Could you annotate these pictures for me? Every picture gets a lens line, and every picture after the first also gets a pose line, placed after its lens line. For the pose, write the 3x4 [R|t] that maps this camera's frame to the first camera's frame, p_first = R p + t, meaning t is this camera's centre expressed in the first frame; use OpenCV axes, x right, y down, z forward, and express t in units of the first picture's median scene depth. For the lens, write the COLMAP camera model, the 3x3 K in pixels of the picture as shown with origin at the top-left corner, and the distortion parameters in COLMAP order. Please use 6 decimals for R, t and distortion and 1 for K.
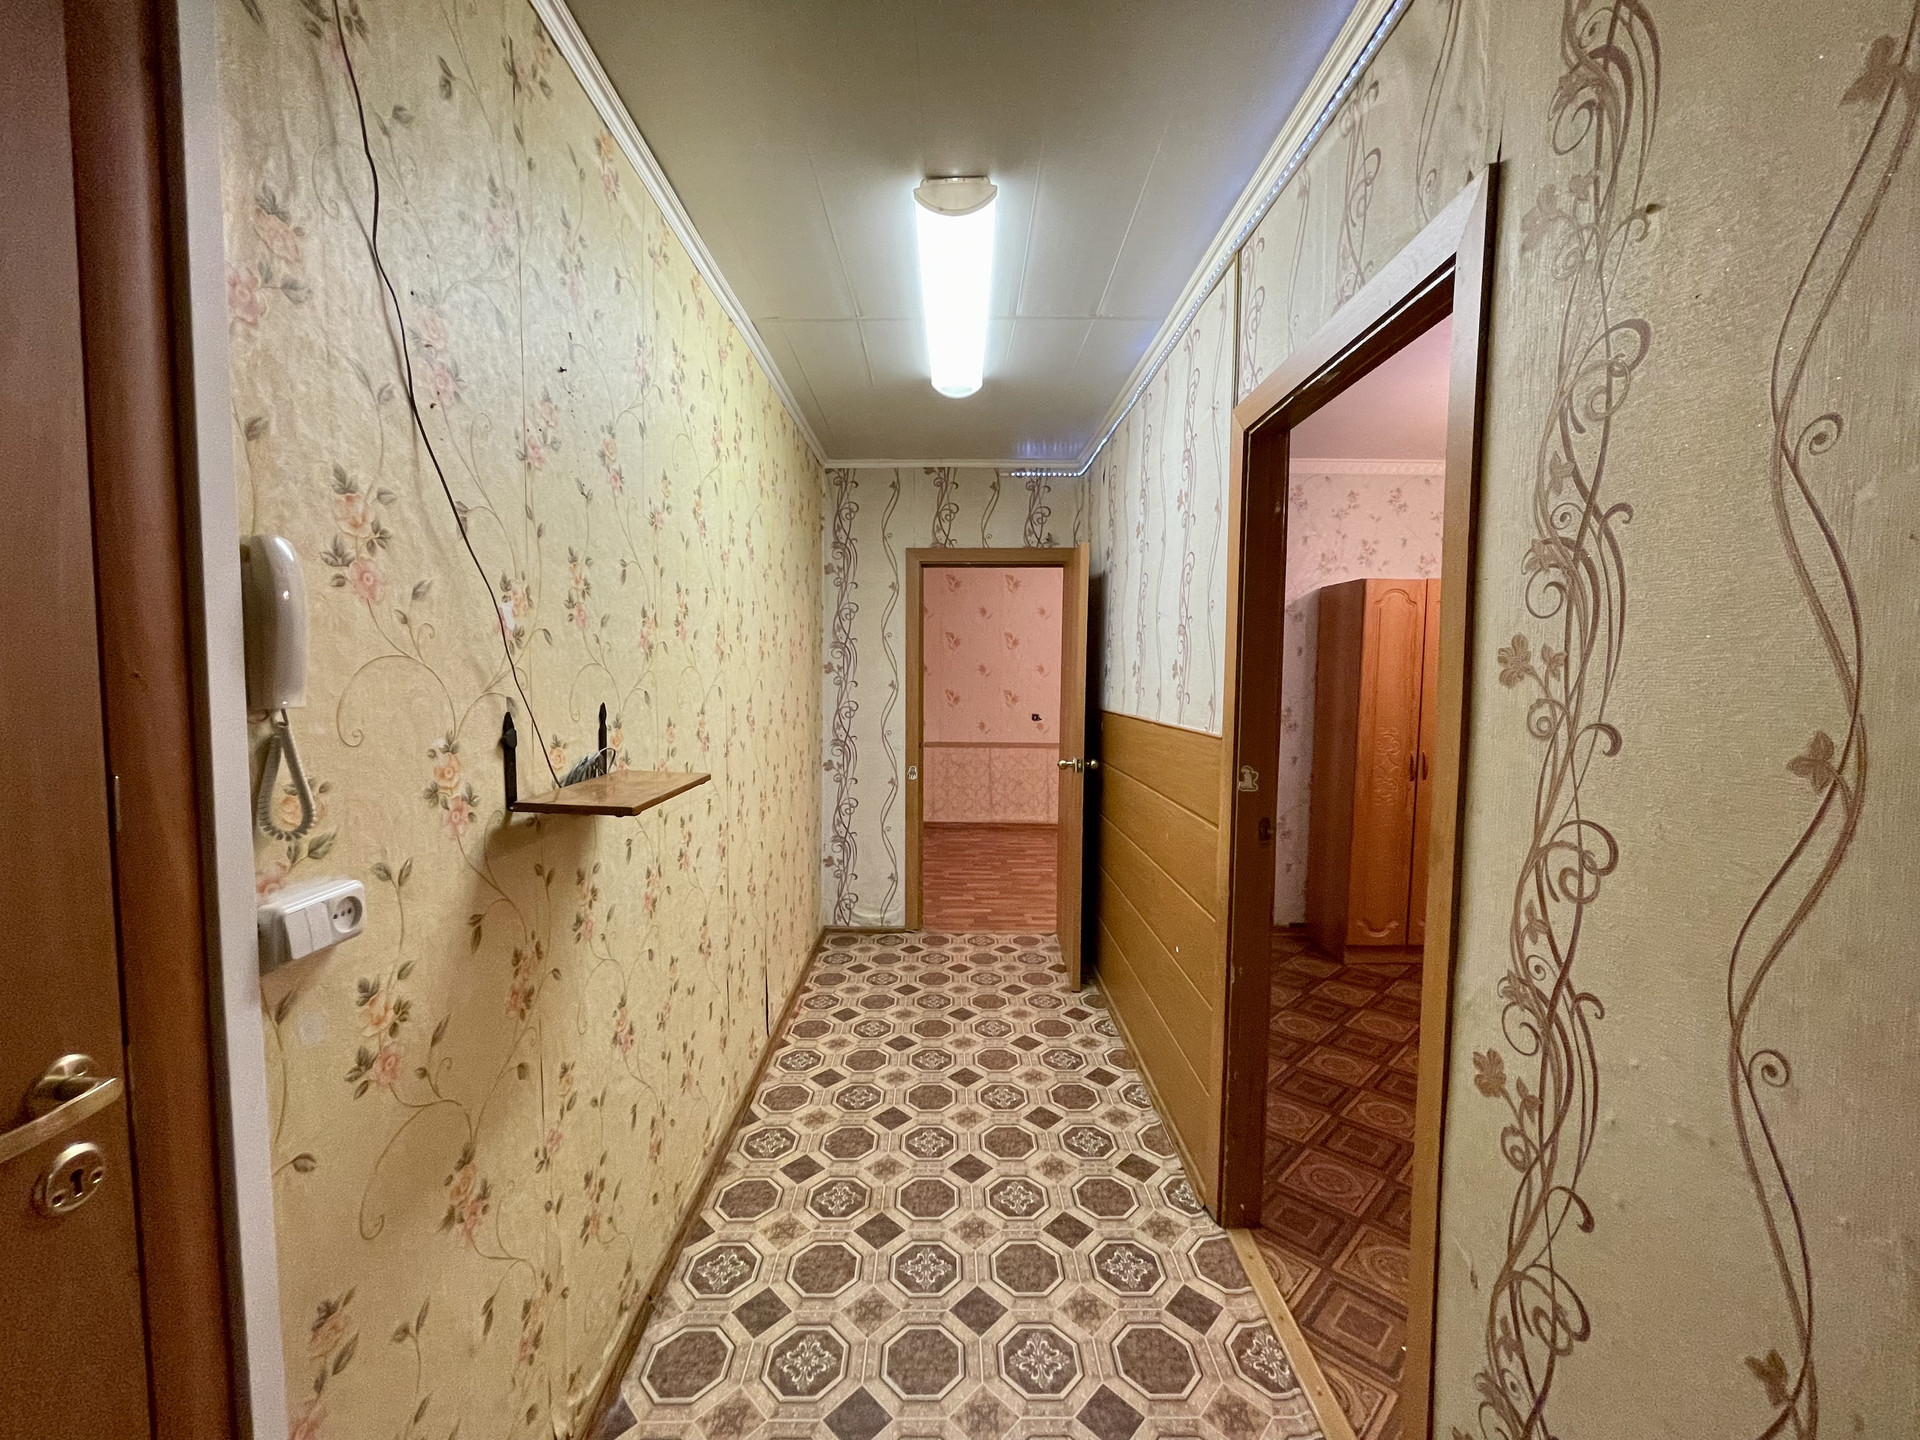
lens RADIAL K [[781.0, 0, 962.5], [0, 781.0, 720.2], [0, 0, 1]] dist [-0.007450, 0.000996]
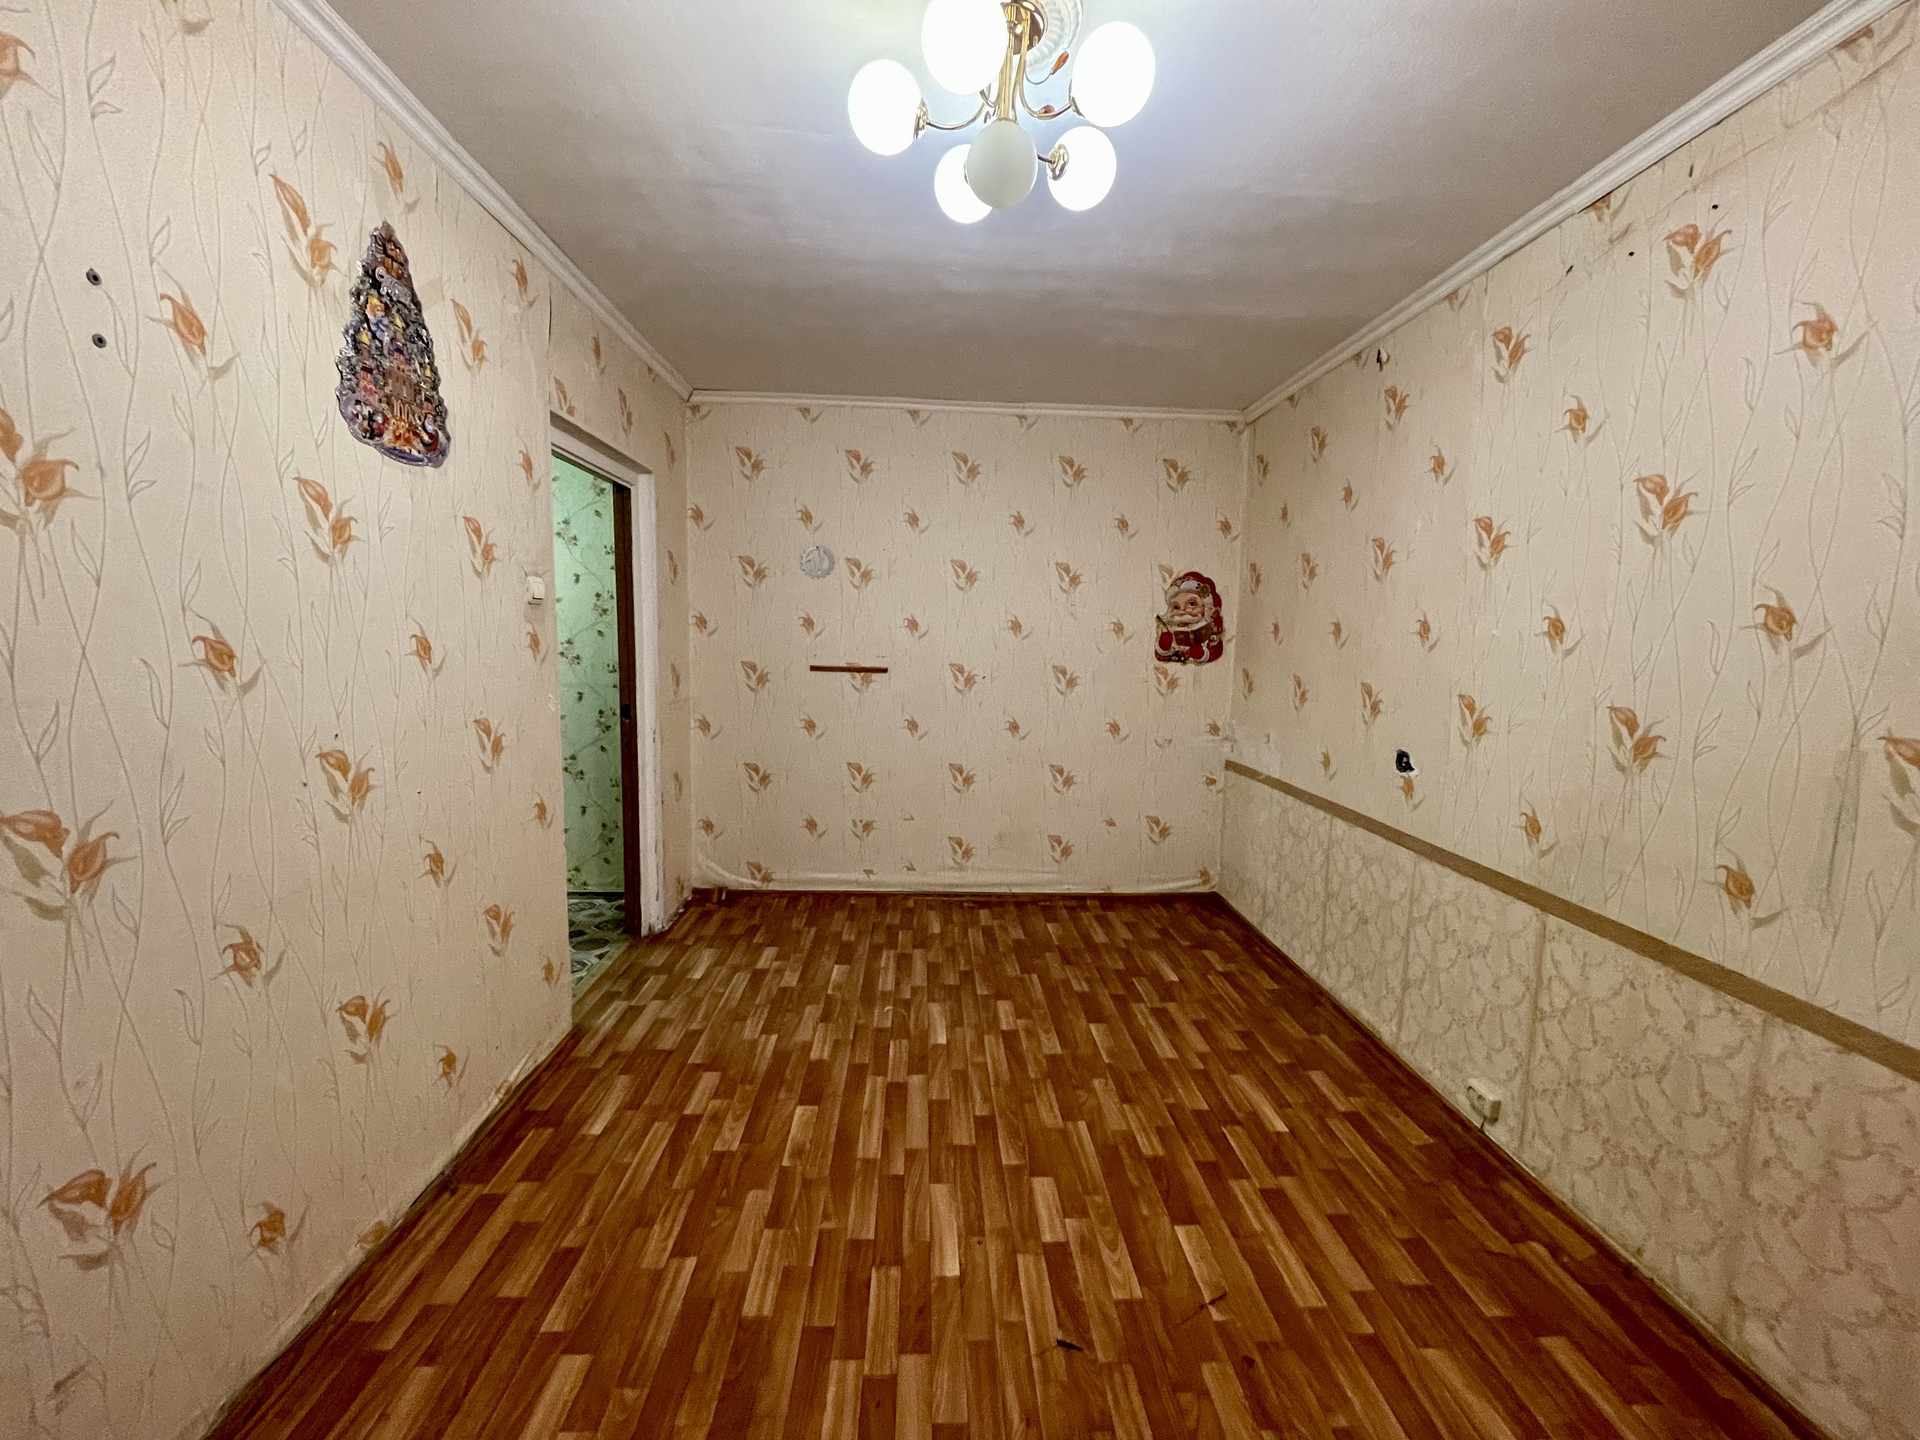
lens RADIAL K [[781.0, 0, 958.2], [0, 781.0, 721.2], [0, 0, 1]] dist [-0.007450, 0.000996]
pose [[0.033451, 0.102291, -0.994192, 0.450151], [-0.088538, 0.991141, 0.098998, -0.040005], [0.995511, 0.084712, 0.042211, 0.774235]]
